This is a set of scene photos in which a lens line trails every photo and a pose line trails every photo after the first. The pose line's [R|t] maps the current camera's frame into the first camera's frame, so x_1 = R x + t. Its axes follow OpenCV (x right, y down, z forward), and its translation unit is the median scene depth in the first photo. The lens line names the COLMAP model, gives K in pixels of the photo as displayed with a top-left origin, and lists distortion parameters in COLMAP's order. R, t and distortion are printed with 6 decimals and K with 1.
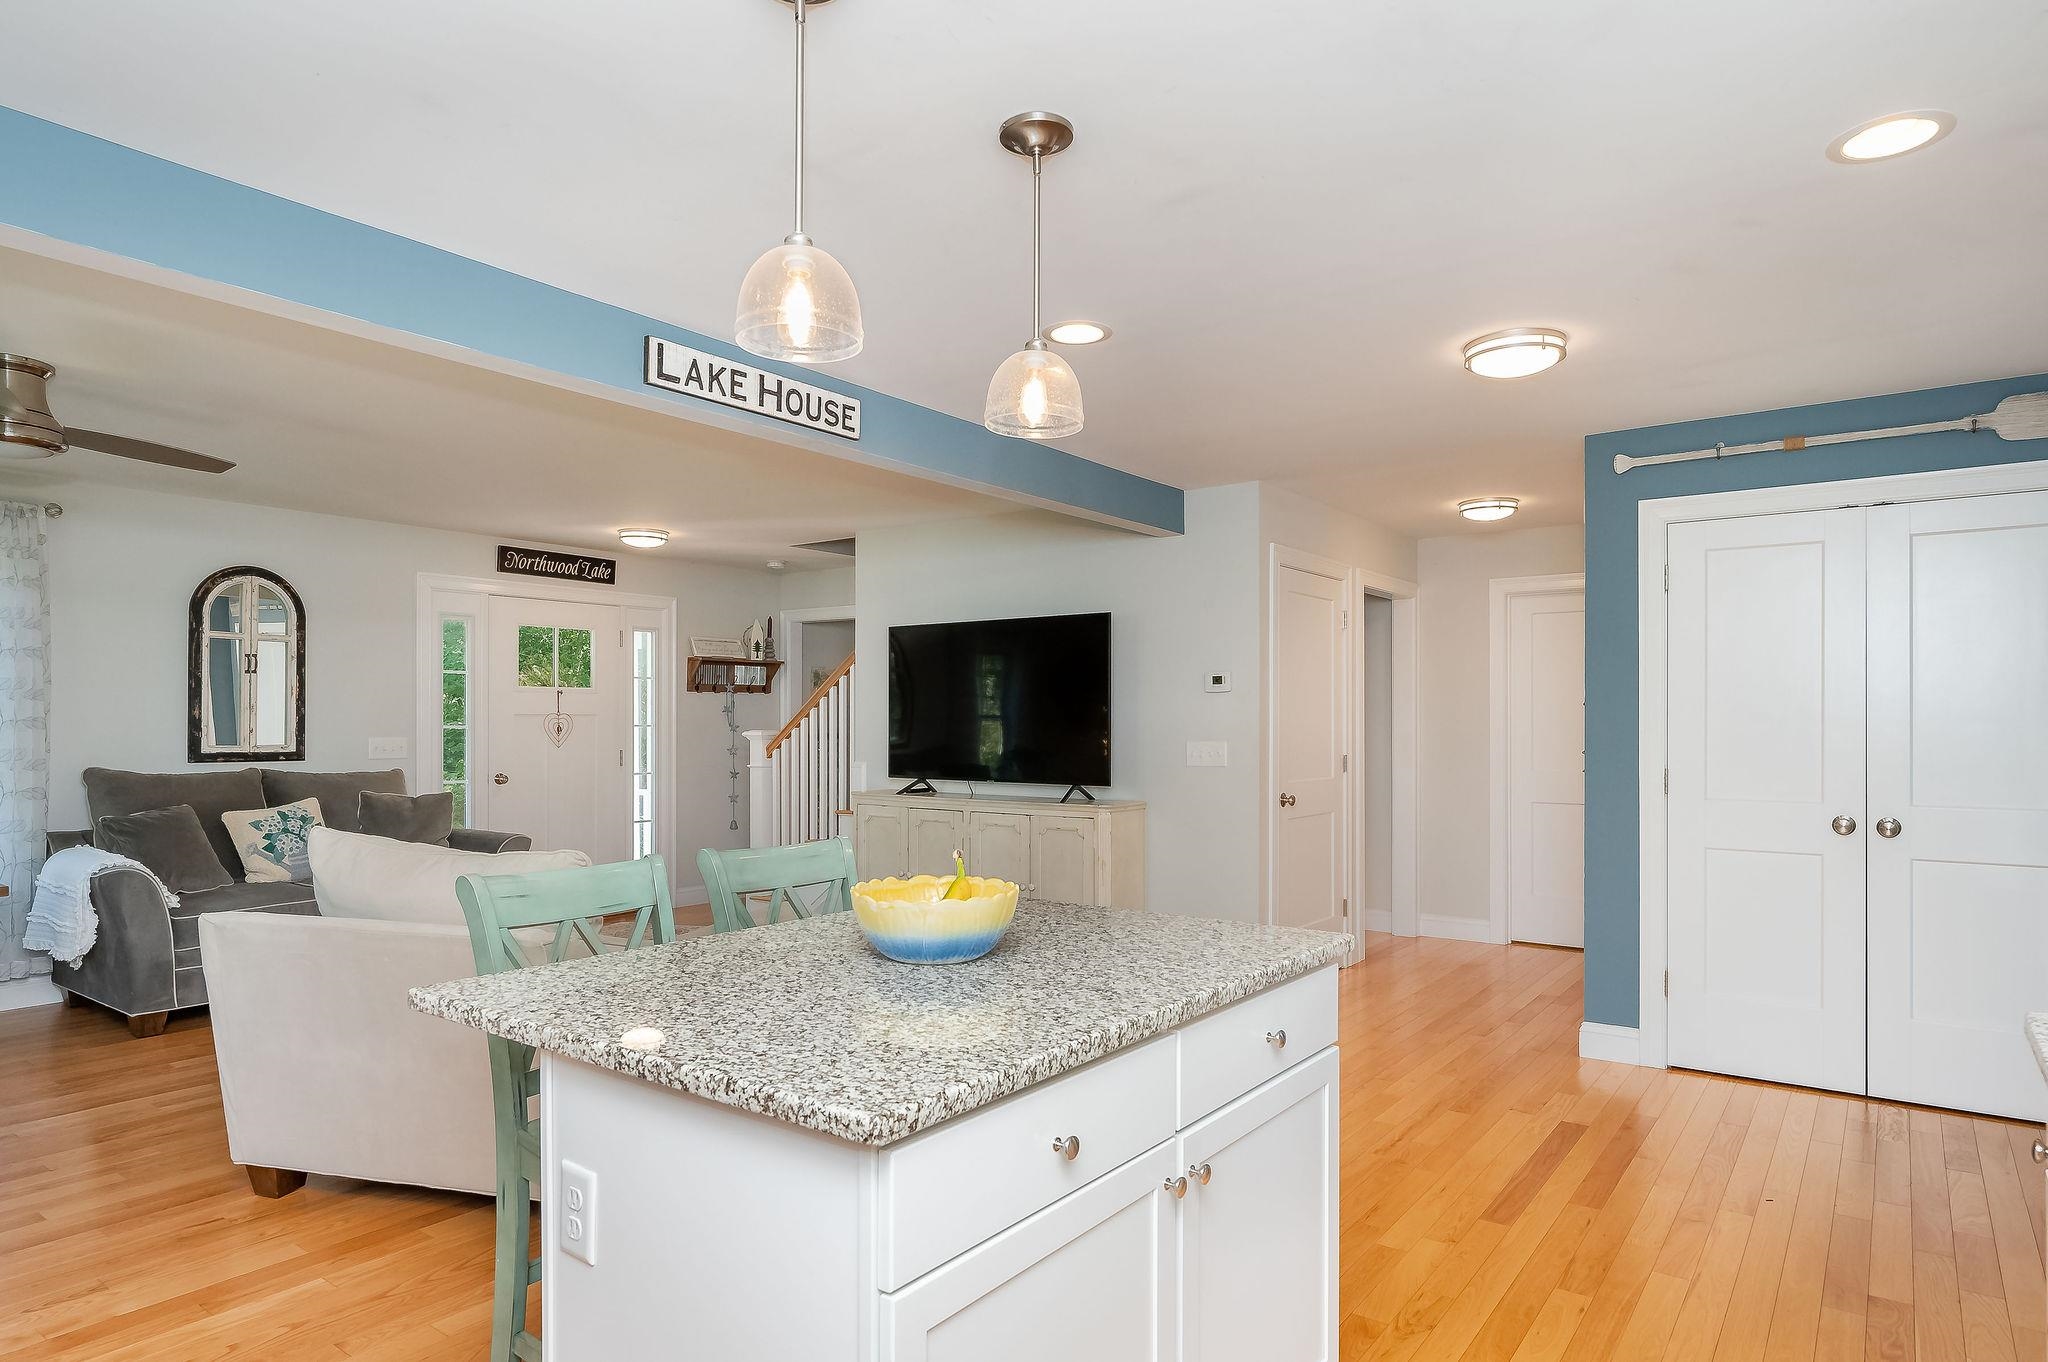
lens RADIAL K [[1196.9, 0, 1054.4], [0, 1196.9, 717.2], [0, 0, 1]] dist [0.007114, 0.000830]
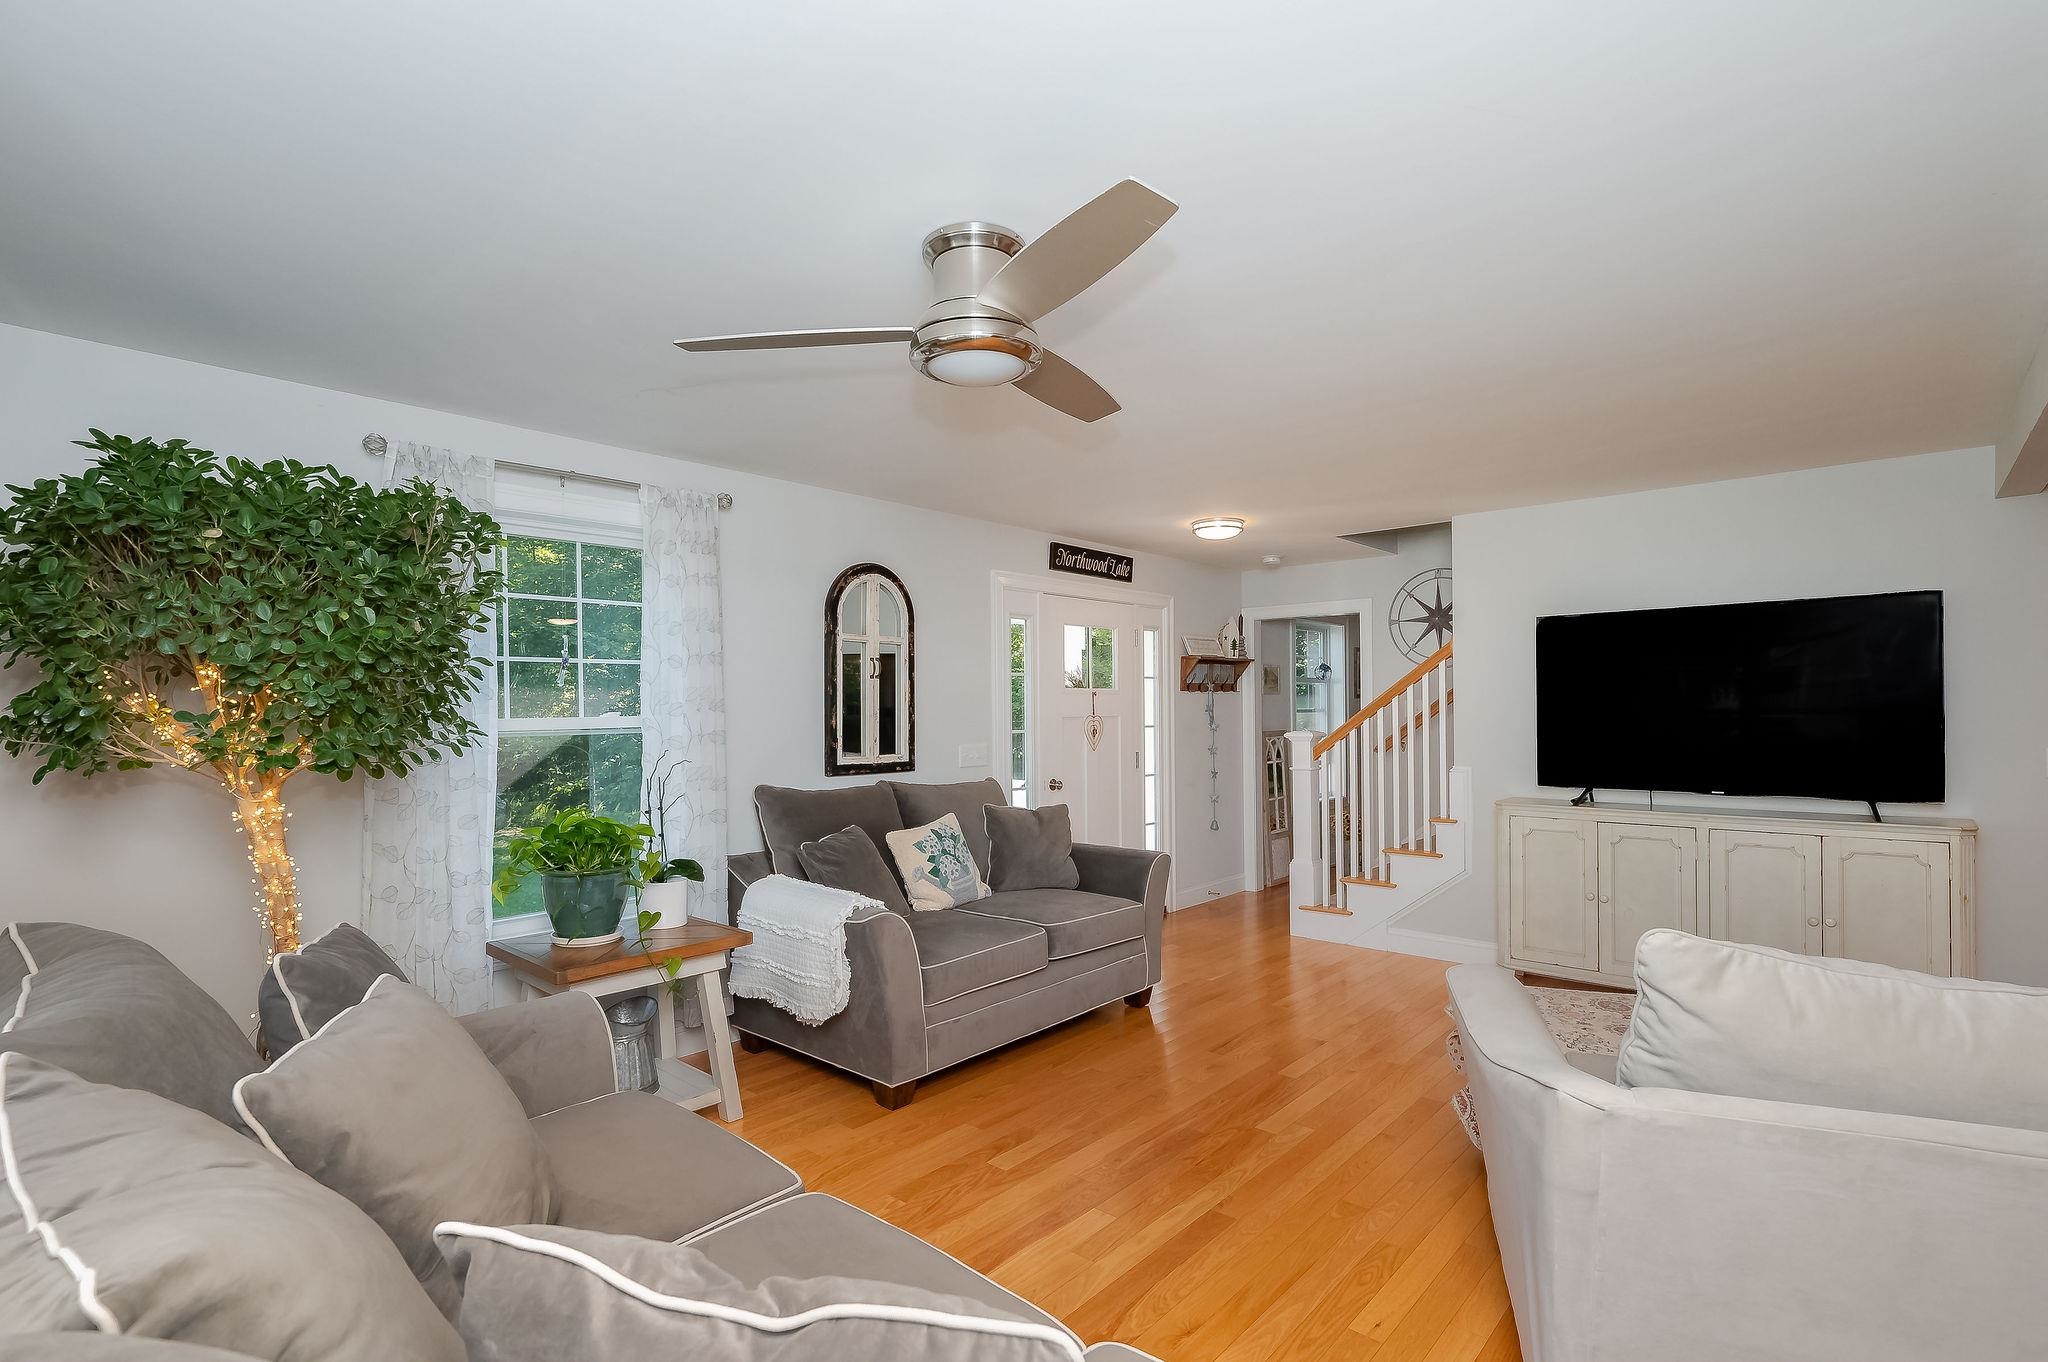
lens RADIAL K [[952.9, 0, 1026.8], [0, 952.9, 723.5], [0, 0, 1]] dist [-0.014867, 0.000741]
pose [[0.994571, -0.008927, -0.103679, -0.487641], [0.010838, 0.999781, 0.017884, -0.013998], [0.103497, -0.018911, 0.994450, 0.284246]]
